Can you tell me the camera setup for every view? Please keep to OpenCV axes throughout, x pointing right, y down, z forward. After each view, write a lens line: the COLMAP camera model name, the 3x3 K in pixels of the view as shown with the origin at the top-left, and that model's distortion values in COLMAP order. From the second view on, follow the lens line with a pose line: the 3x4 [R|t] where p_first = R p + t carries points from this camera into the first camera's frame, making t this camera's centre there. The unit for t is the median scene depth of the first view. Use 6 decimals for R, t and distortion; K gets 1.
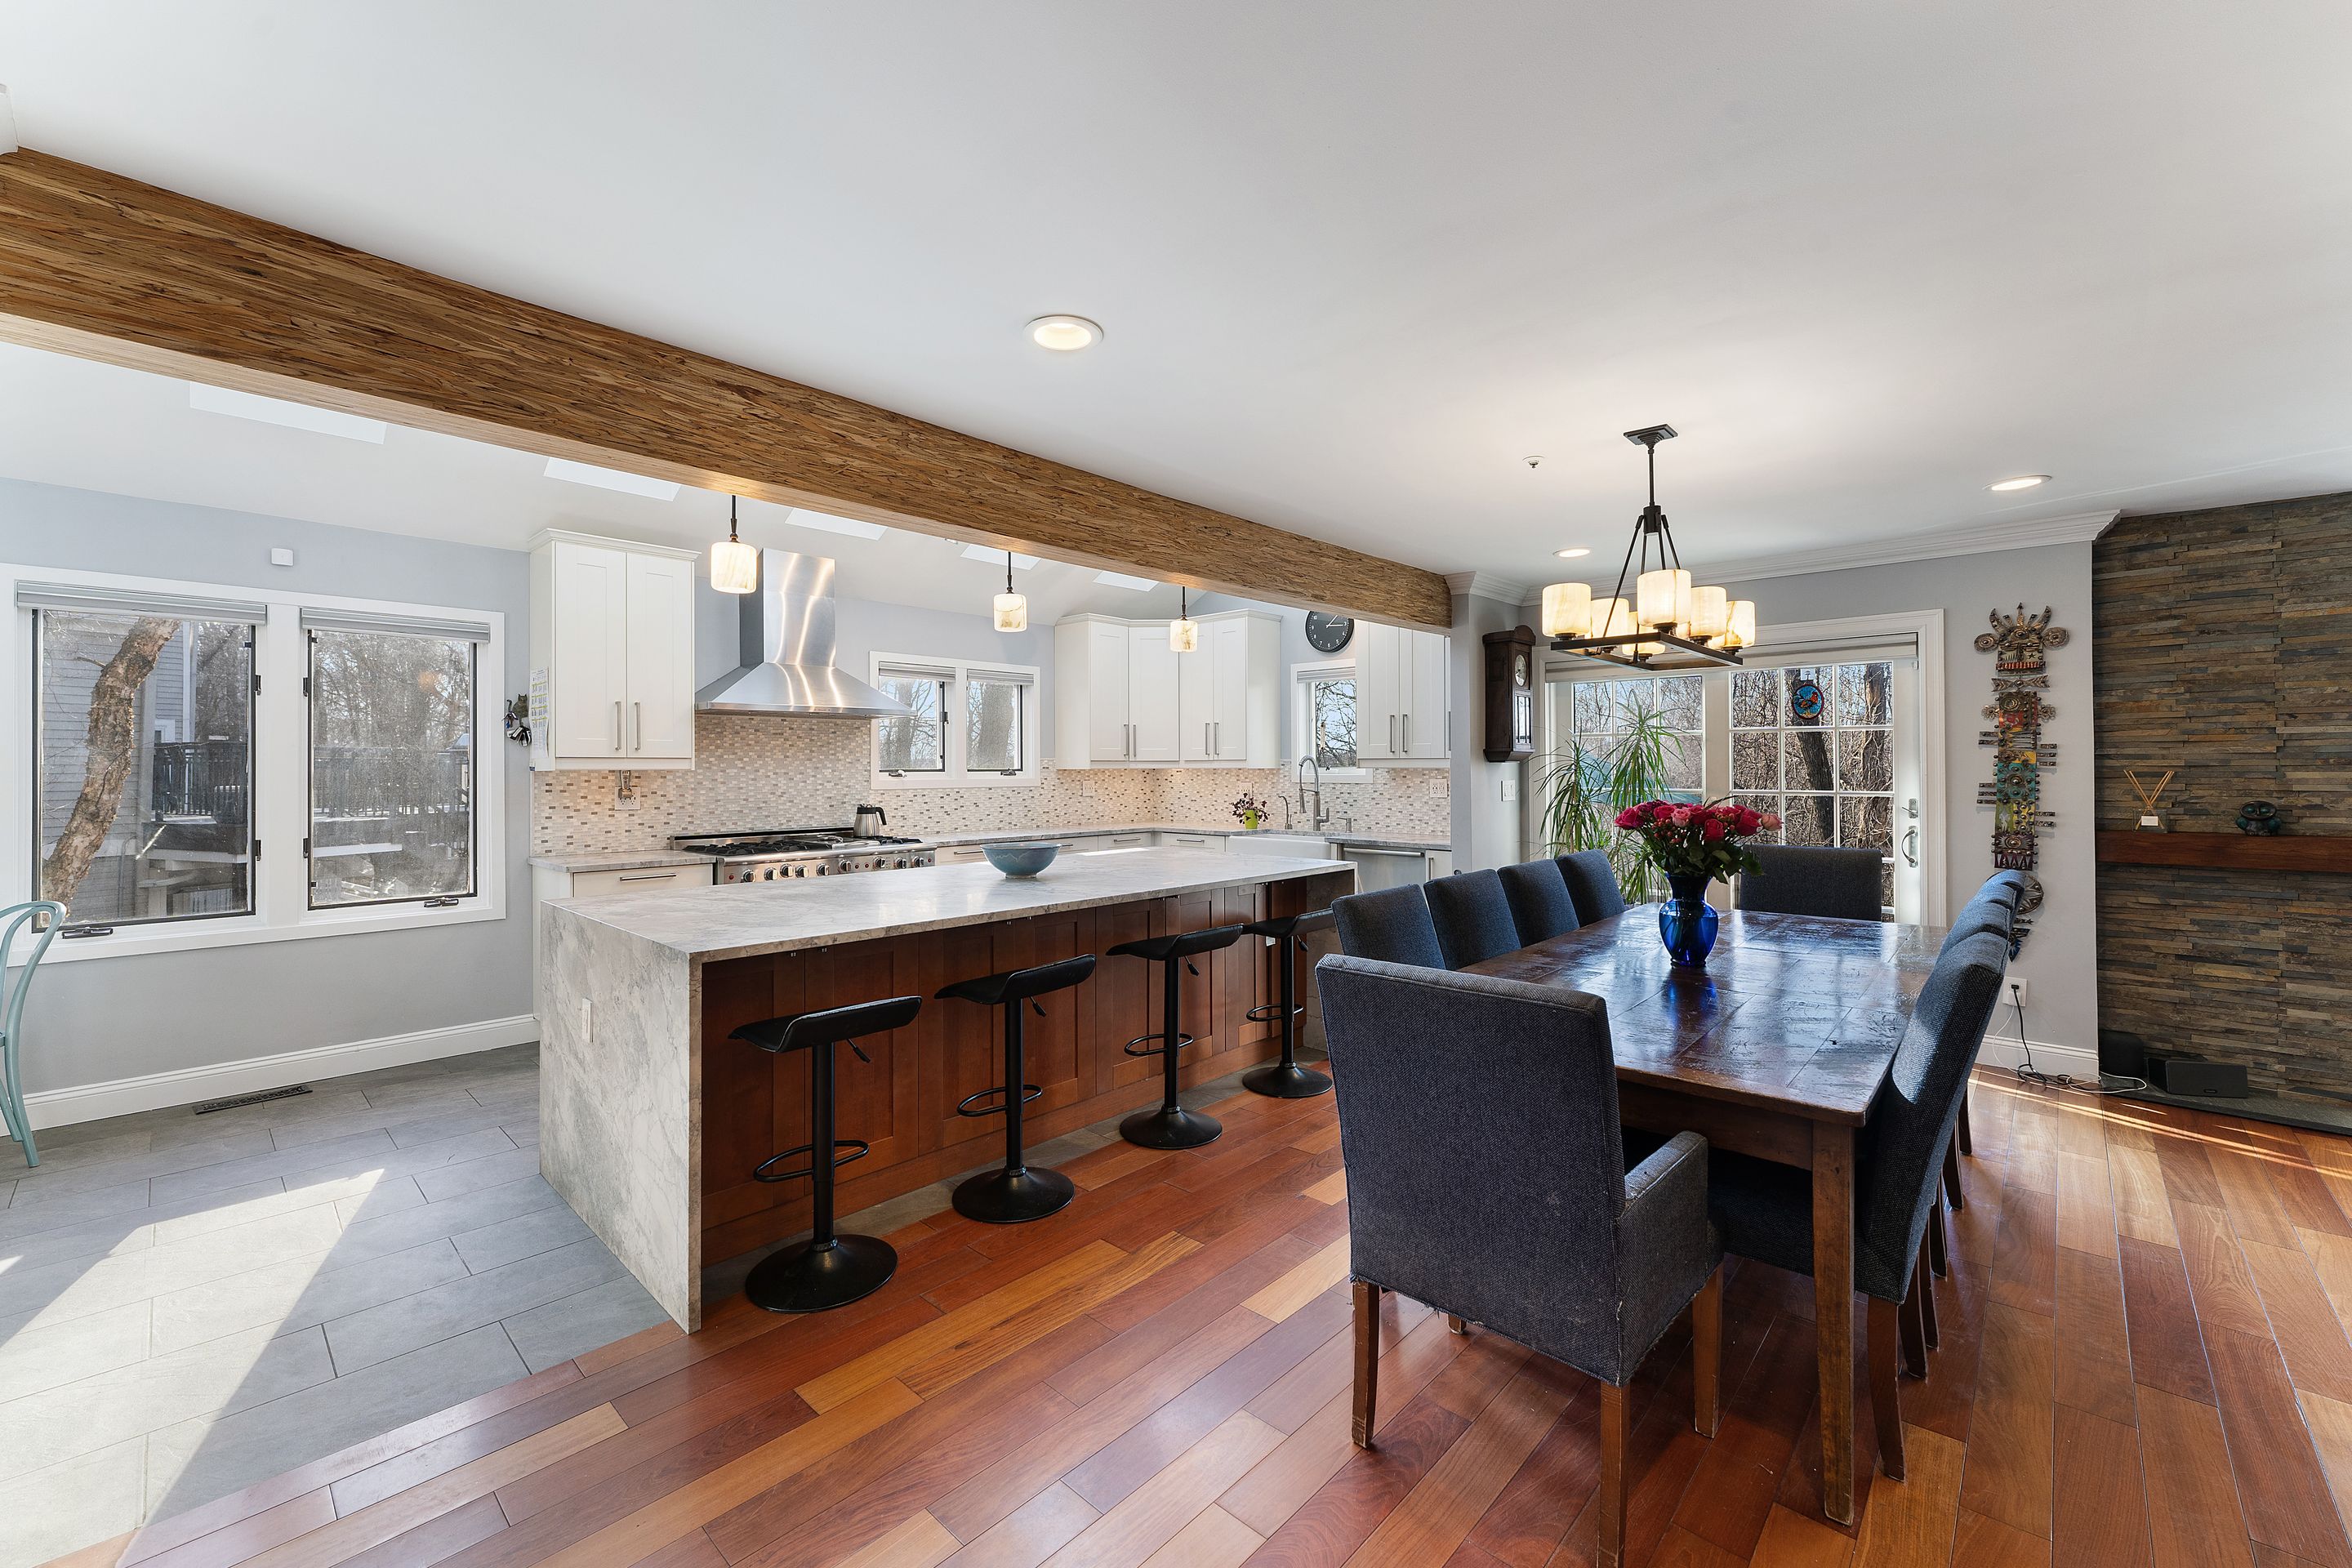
lens RADIAL K [[948.1, 0, 1161.1], [0, 948.1, 773.2], [0, 0, 1]] dist [0.001712, -0.000023]
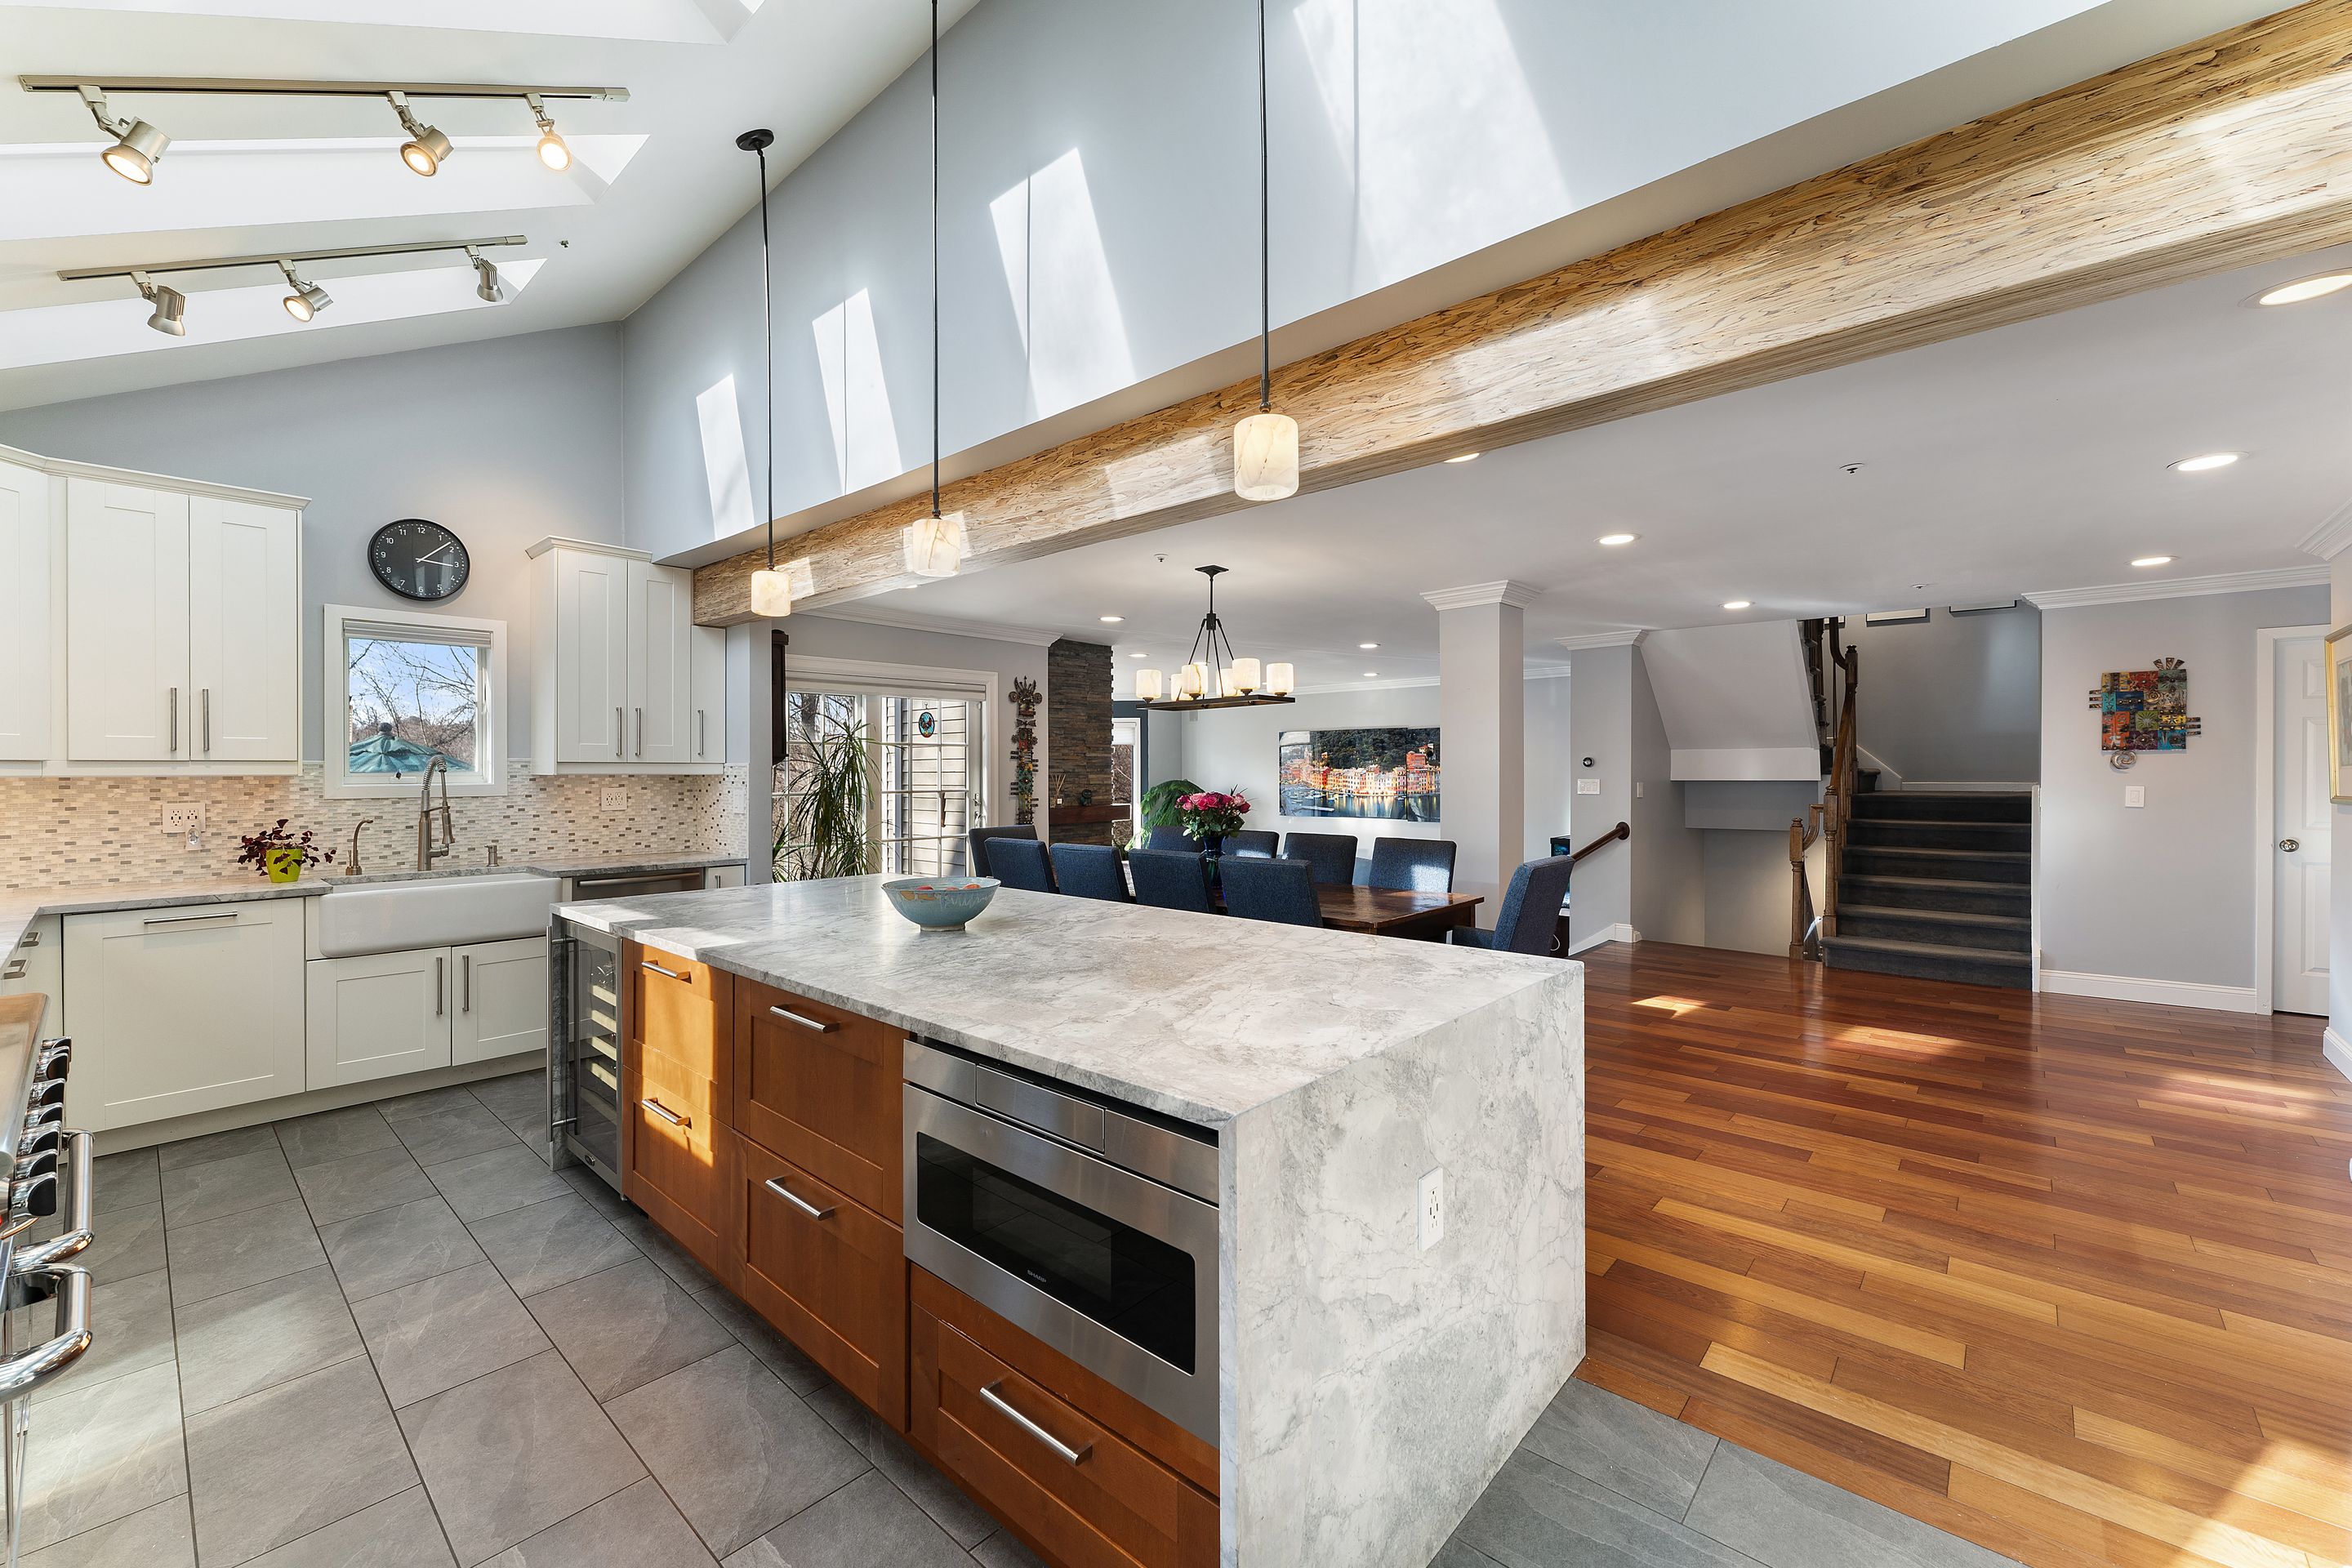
lens RADIAL K [[948.1, 0, 1169.1], [0, 948.1, 771.9], [0, 0, 1]] dist [0.001712, -0.000023]
pose [[-0.029250, 0.000596, 0.999572, -0.783850], [0.009353, 0.999956, -0.000323, -0.004281], [-0.999528, 0.009340, -0.029255, 0.779935]]
